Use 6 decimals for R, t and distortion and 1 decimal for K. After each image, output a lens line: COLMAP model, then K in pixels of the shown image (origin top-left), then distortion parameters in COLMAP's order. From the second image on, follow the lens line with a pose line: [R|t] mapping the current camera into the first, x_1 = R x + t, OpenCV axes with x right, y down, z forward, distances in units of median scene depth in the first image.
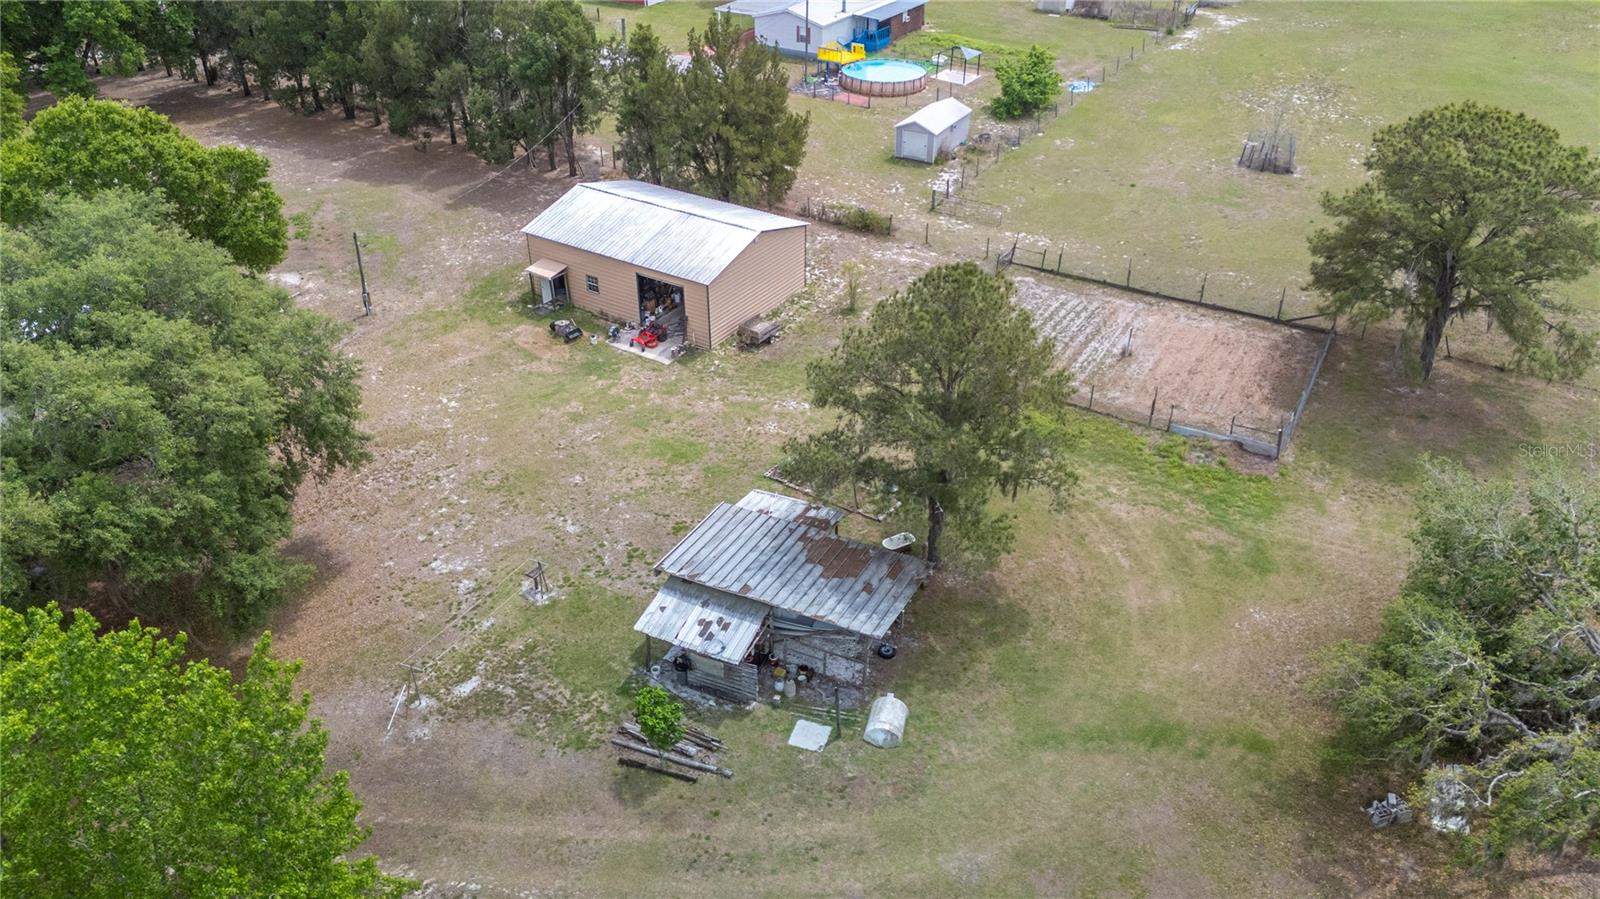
lens RADIAL K [[1168.0, 0, 805.4], [0, 1168.0, 450.2], [0, 0, 1]] dist [0.077193, -0.073209]
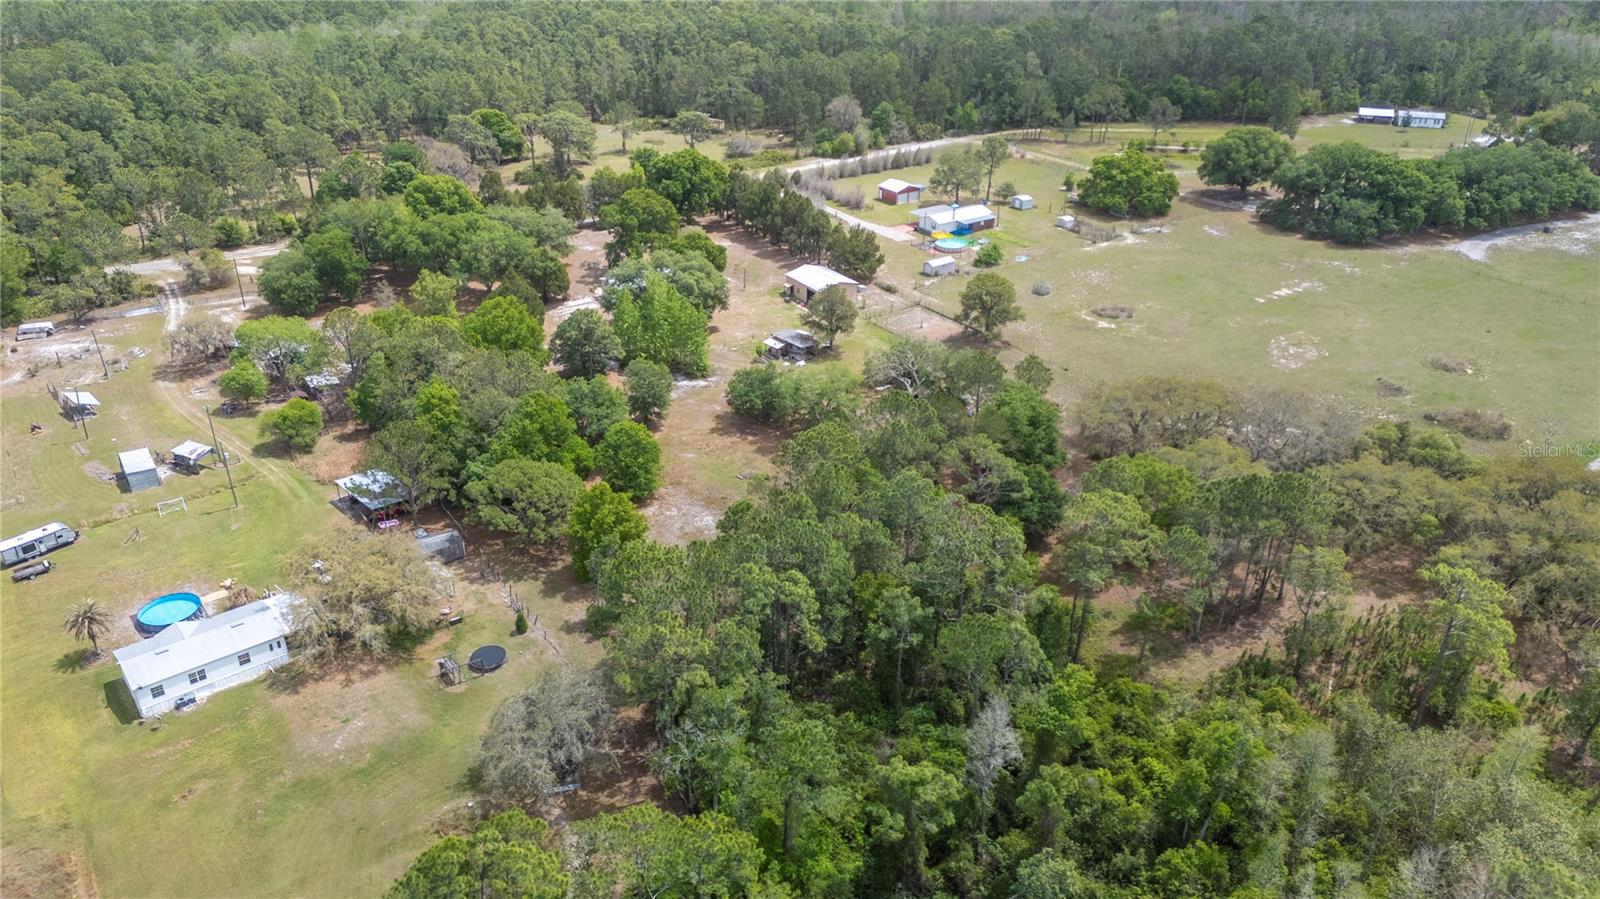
lens RADIAL K [[1168.0, 0, 800.1], [0, 1168.0, 450.7], [0, 0, 1]] dist [0.077193, -0.073209]
pose [[0.910437, 0.192023, -0.366376, 1.278541], [-0.225303, 0.973010, -0.049905, 0.537200], [0.346905, 0.127981, 0.929128, -2.383152]]
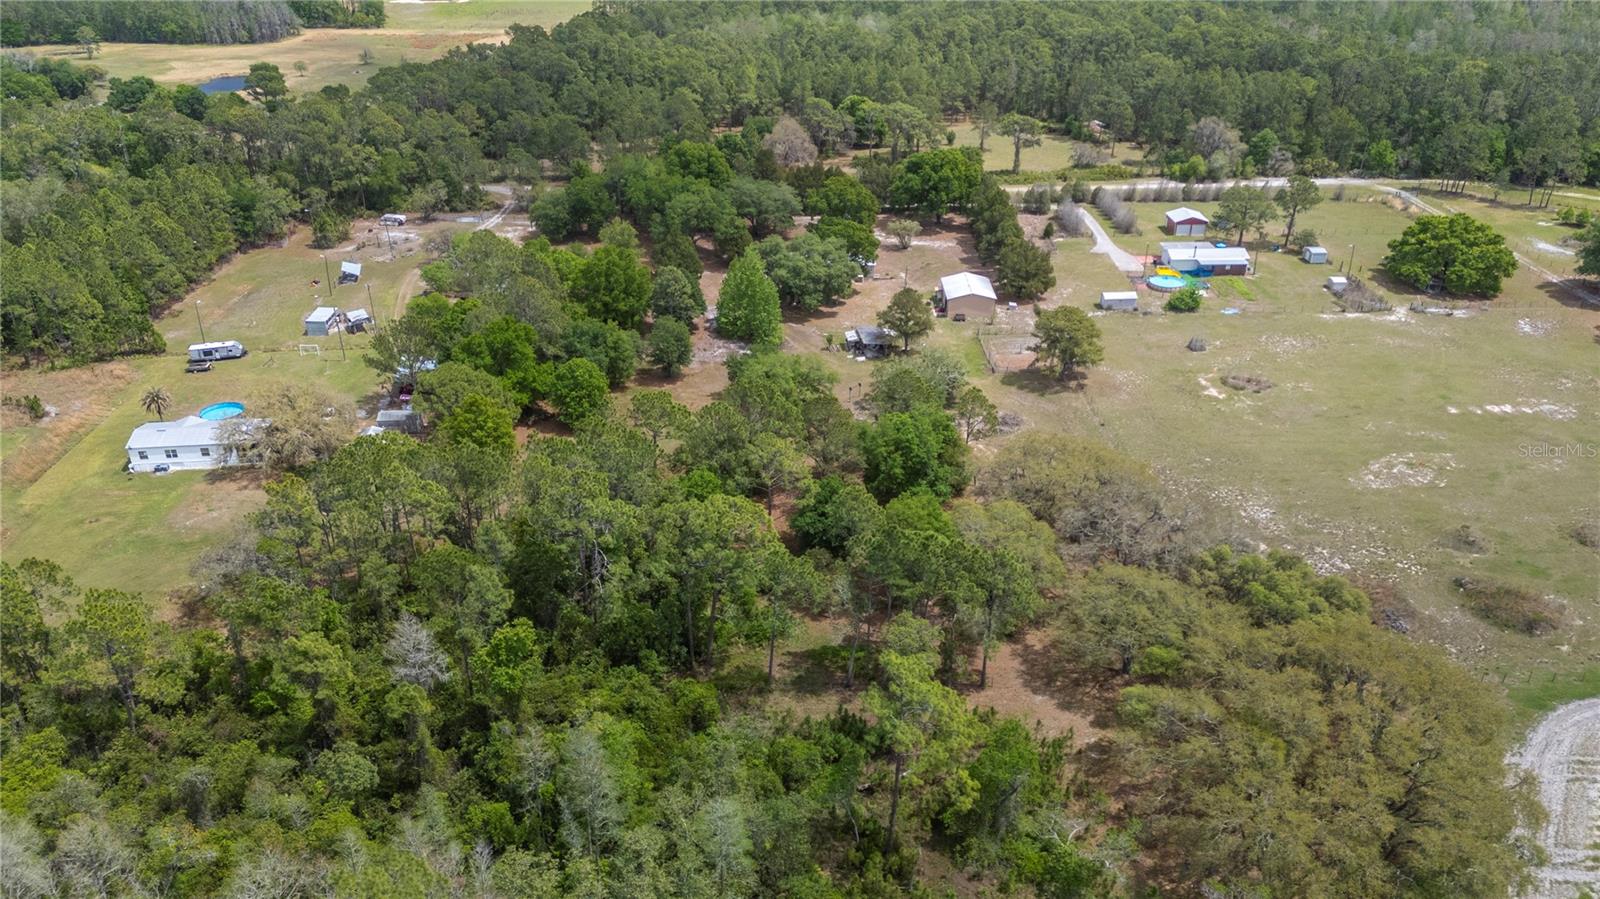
lens RADIAL K [[1168.0, 0, 803.0], [0, 1168.0, 449.3], [0, 0, 1]] dist [0.077193, -0.073209]
pose [[0.533072, 0.382464, -0.754689, 2.548991], [-0.451496, 0.882963, 0.128559, 0.012502], [0.715532, 0.272207, 0.643364, -1.564744]]
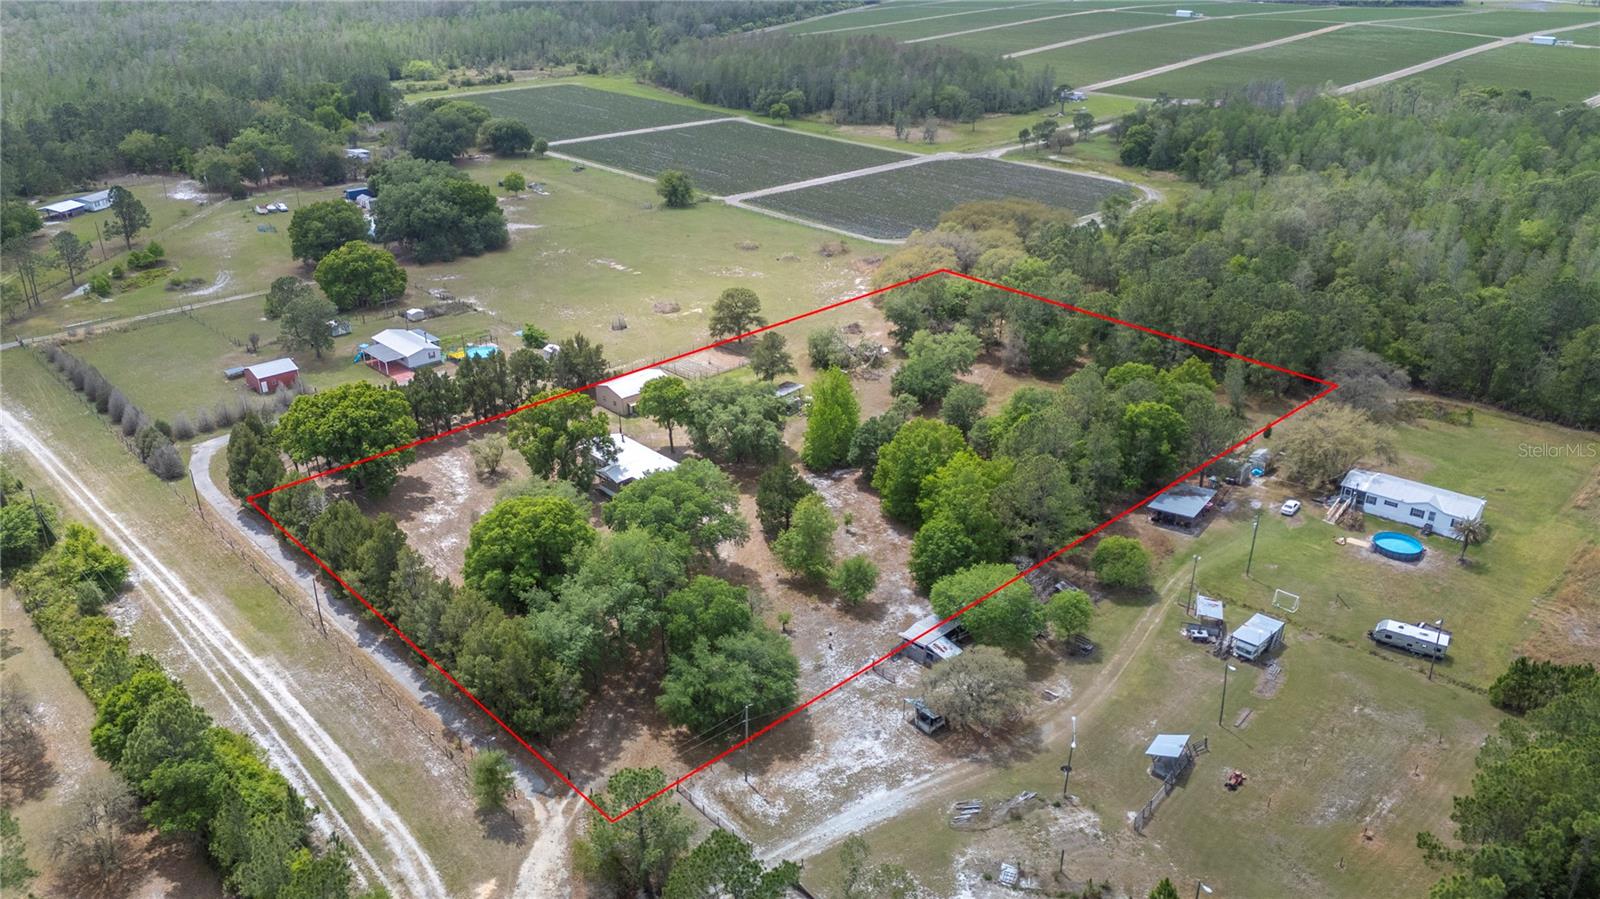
lens RADIAL K [[1168.0, 0, 814.2], [0, 1168.0, 458.5], [0, 0, 1]] dist [0.077193, -0.073209]
pose [[0.240153, -0.418850, 0.875723, -3.243829], [0.522128, 0.816250, 0.247219, -0.613003], [-0.818357, 0.397870, 0.414718, -0.845154]]
